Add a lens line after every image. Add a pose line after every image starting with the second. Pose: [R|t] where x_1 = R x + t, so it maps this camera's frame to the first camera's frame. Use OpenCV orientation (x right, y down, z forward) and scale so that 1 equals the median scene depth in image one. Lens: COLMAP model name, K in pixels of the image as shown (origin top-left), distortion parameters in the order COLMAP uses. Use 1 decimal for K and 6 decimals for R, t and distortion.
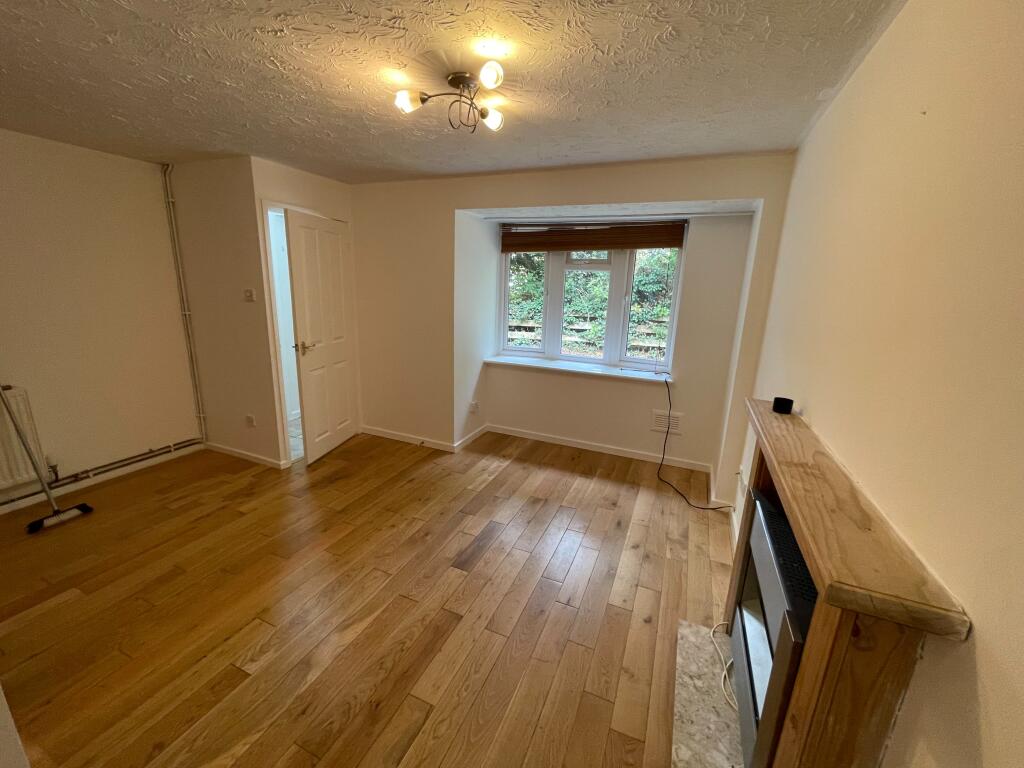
lens RADIAL K [[411.6, 0, 514.3], [0, 411.6, 382.4], [0, 0, 1]] dist [-0.000108, 0.000010]
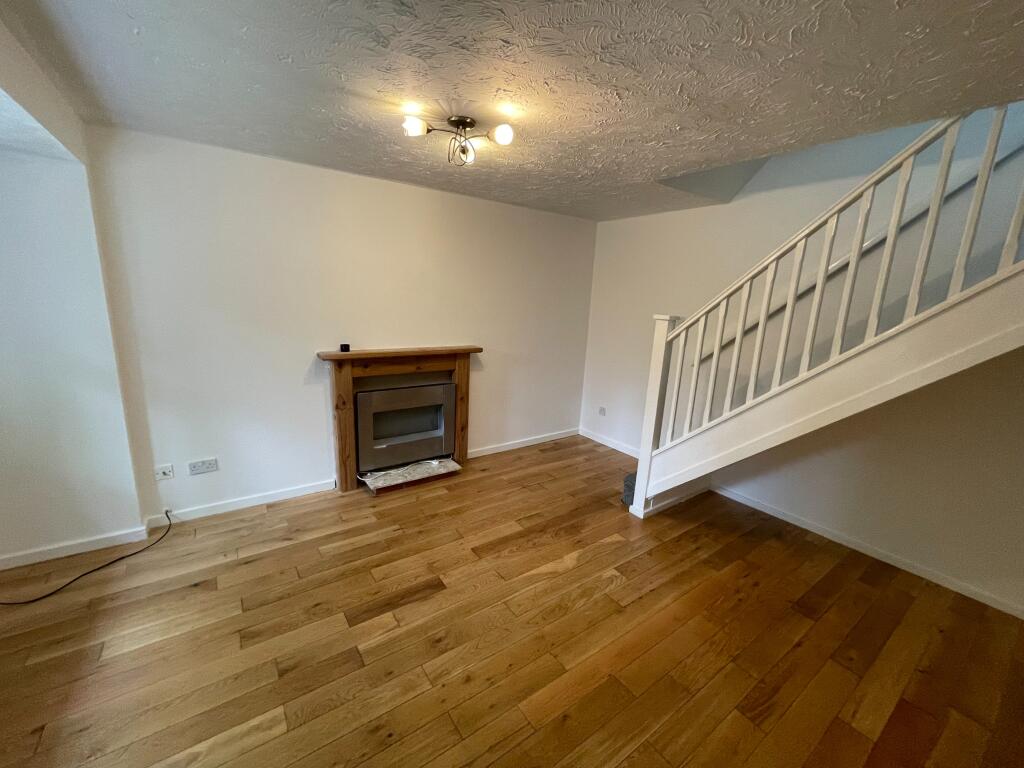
lens RADIAL K [[411.6, 0, 513.8], [0, 411.6, 383.4], [0, 0, 1]] dist [-0.000108, 0.000010]
pose [[-0.847216, -0.181443, 0.499303, -0.785532], [0.053720, 0.905790, 0.420309, -0.441680], [-0.528525, 0.382915, -0.757653, 1.692814]]
